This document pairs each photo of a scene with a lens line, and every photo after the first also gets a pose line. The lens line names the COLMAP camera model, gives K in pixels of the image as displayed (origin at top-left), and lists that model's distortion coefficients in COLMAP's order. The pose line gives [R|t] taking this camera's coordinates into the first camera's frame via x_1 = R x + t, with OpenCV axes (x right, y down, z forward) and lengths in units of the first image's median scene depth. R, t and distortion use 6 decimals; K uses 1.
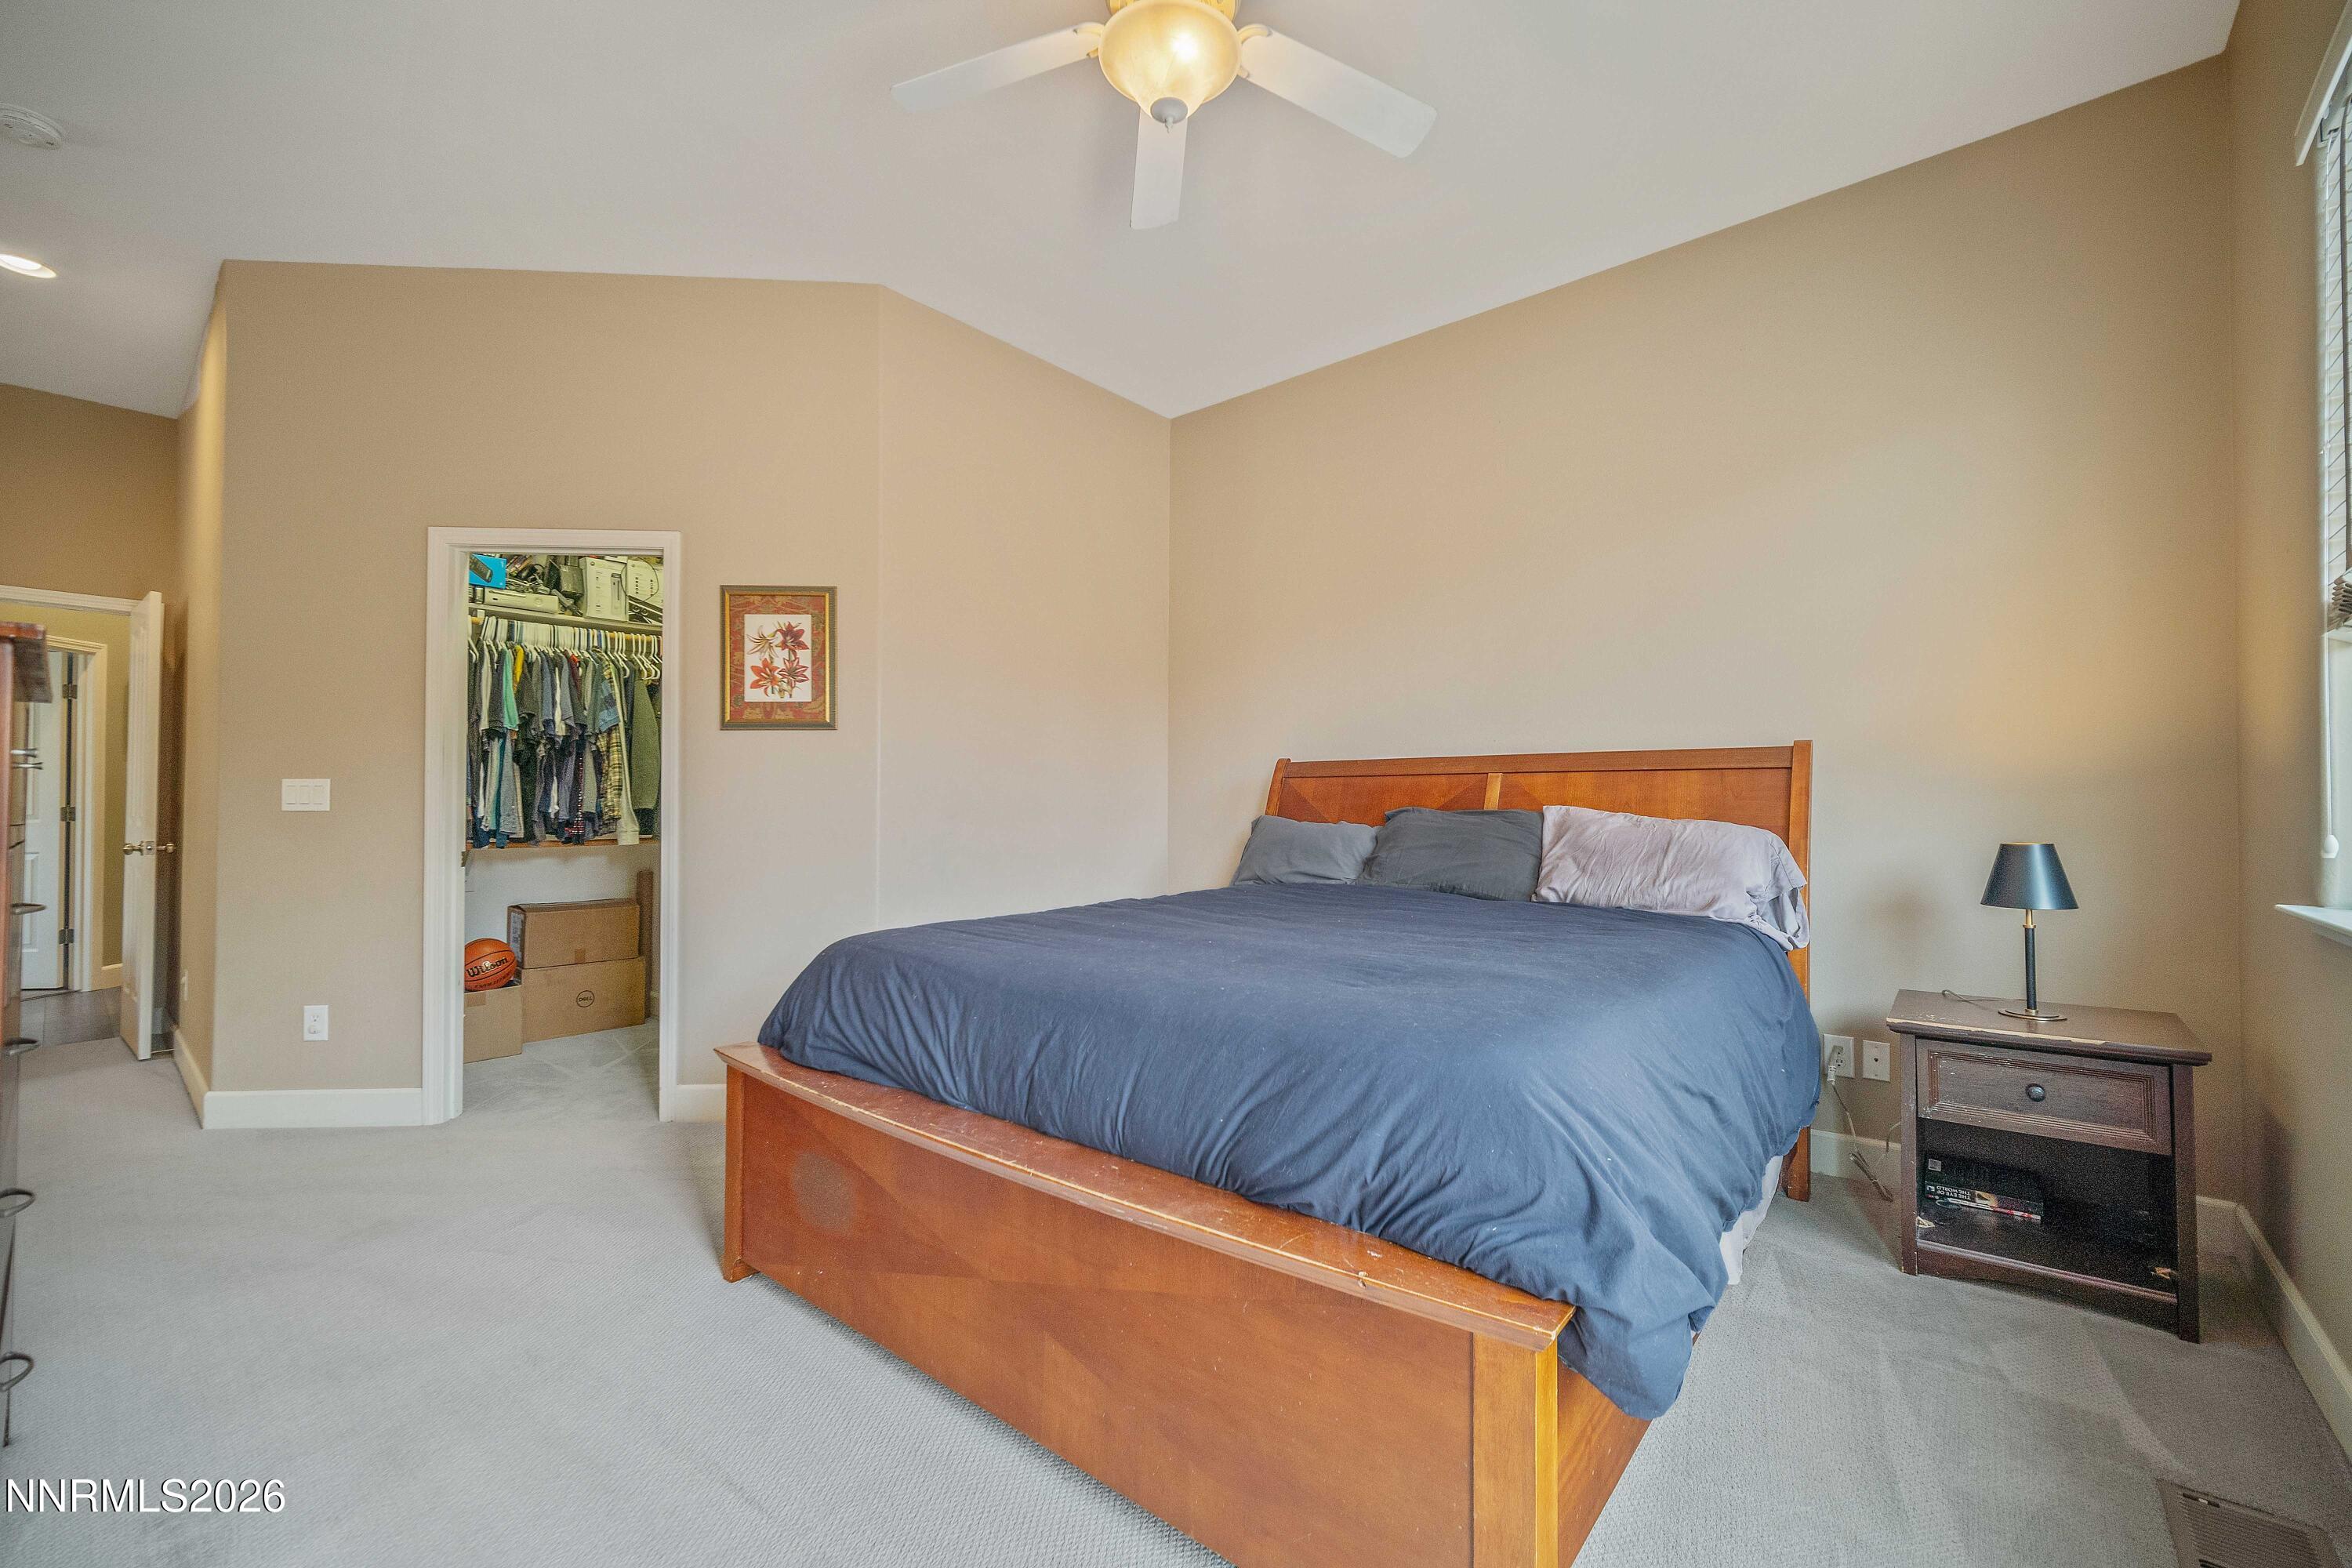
lens RADIAL K [[964.3, 0, 1156.8], [0, 964.3, 803.8], [0, 0, 1]] dist [0.012558, 0.000201]
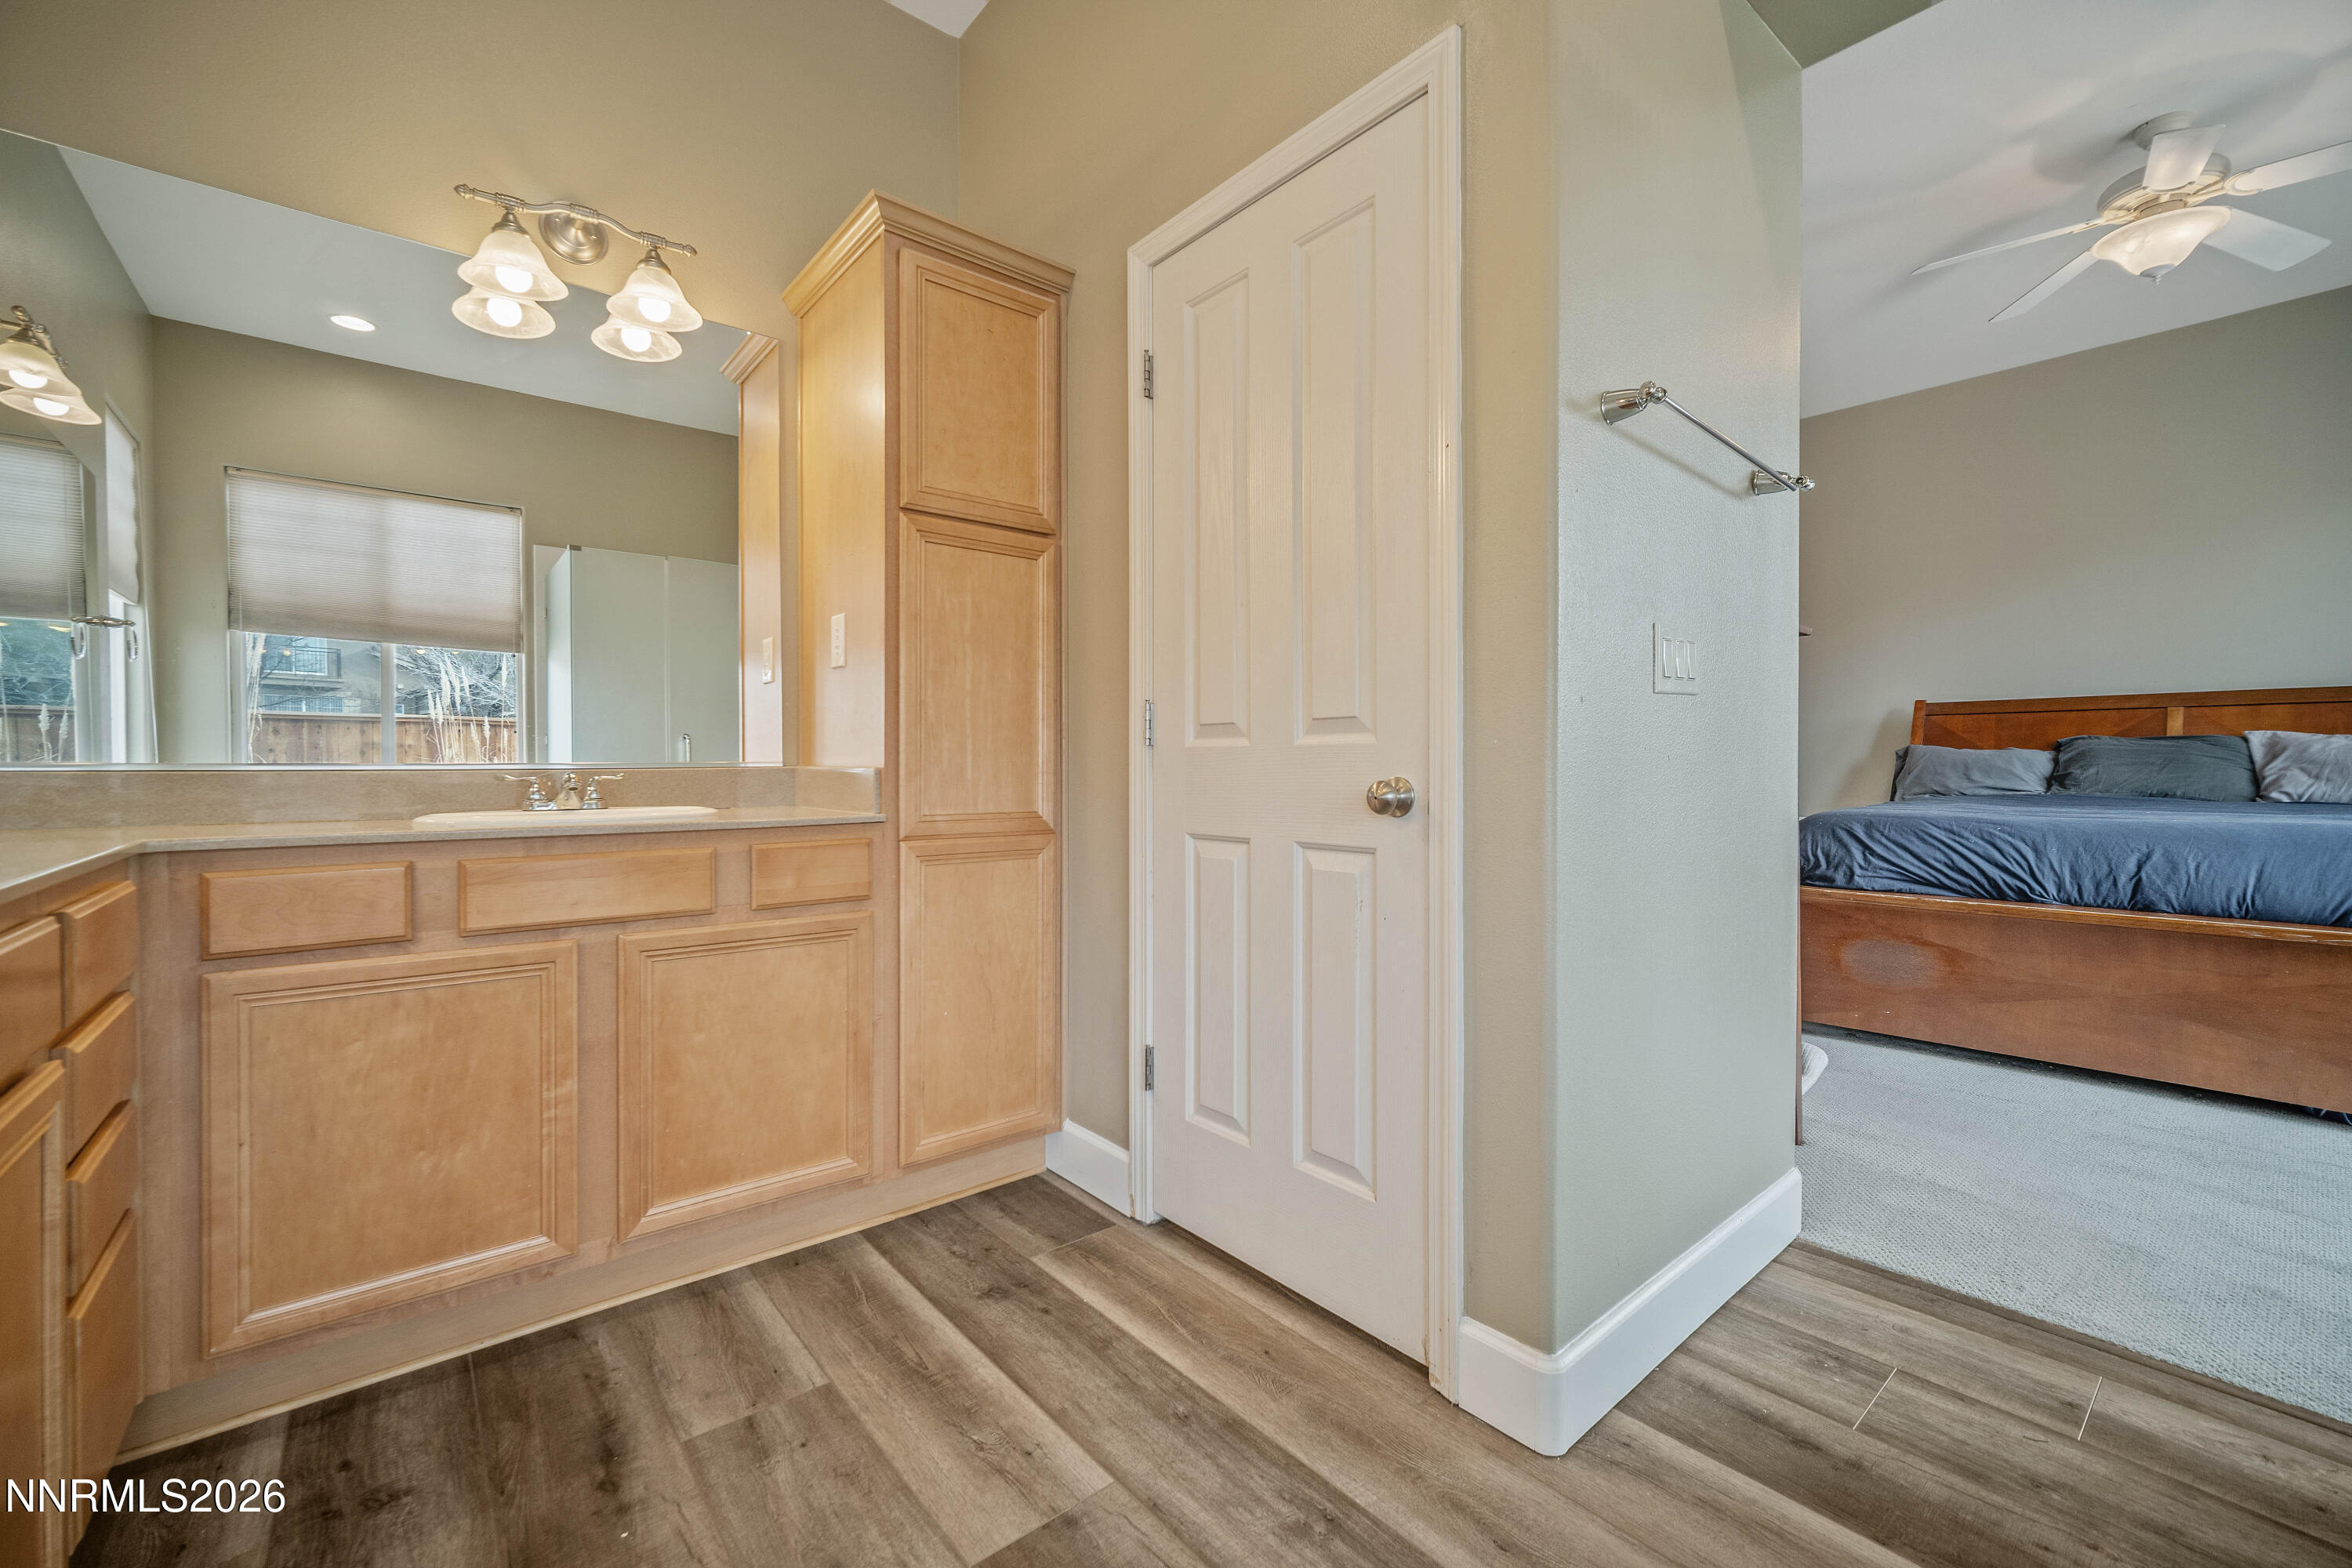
lens RADIAL K [[948.6, 0, 1185.0], [0, 948.6, 782.7], [0, 0, 1]] dist [-0.000586, 0.000201]
pose [[0.988815, 0.004427, -0.149081, -0.874402], [-0.000945, 0.999725, 0.023413, 0.046217], [0.149143, -0.023010, 0.988548, -0.496845]]
